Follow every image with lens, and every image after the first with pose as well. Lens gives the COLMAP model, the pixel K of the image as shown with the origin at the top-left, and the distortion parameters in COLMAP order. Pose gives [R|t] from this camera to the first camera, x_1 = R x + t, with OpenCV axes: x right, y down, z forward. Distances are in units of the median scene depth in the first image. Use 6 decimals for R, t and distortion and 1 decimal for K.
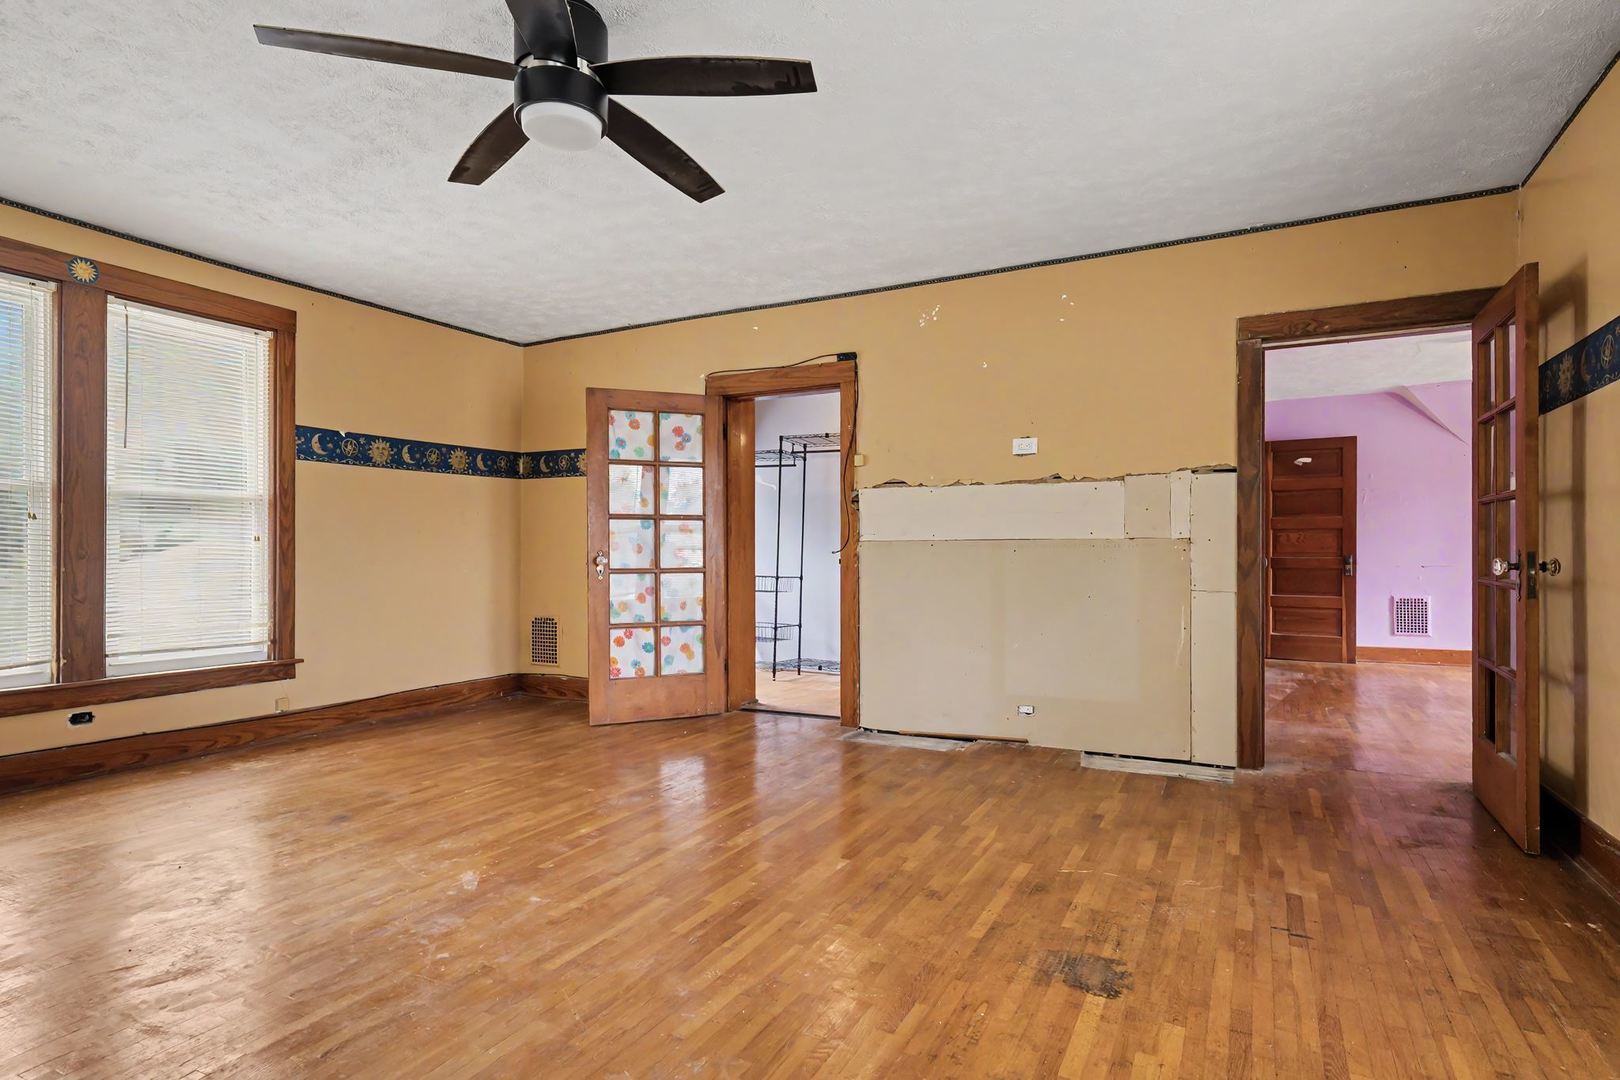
lens RADIAL K [[831.4, 0, 806.5], [0, 831.4, 545.2], [0, 0, 1]] dist [0.002342, -0.000339]
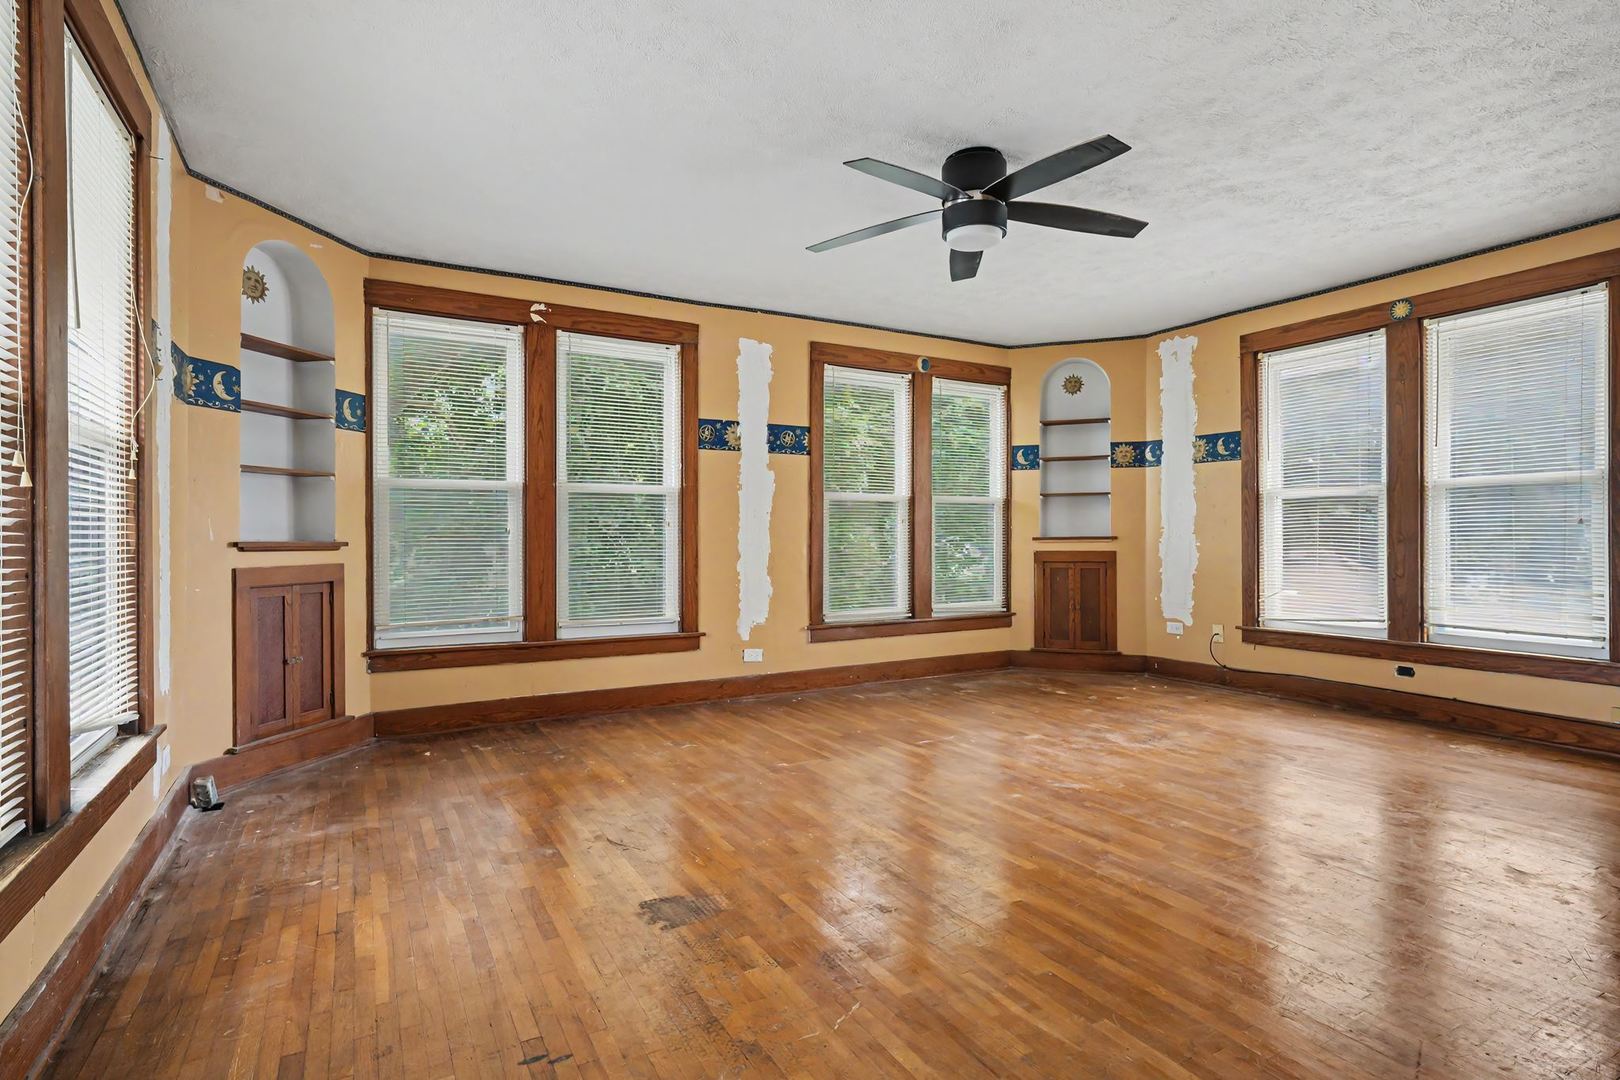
lens RADIAL K [[831.4, 0, 808.4], [0, 831.4, 543.7], [0, 0, 1]] dist [0.002342, -0.000339]
pose [[-0.542583, 0.005847, -0.839982, 0.858499], [0.009746, 0.999952, 0.000665, 0.016509], [0.839946, -0.007826, -0.542614, 1.281738]]
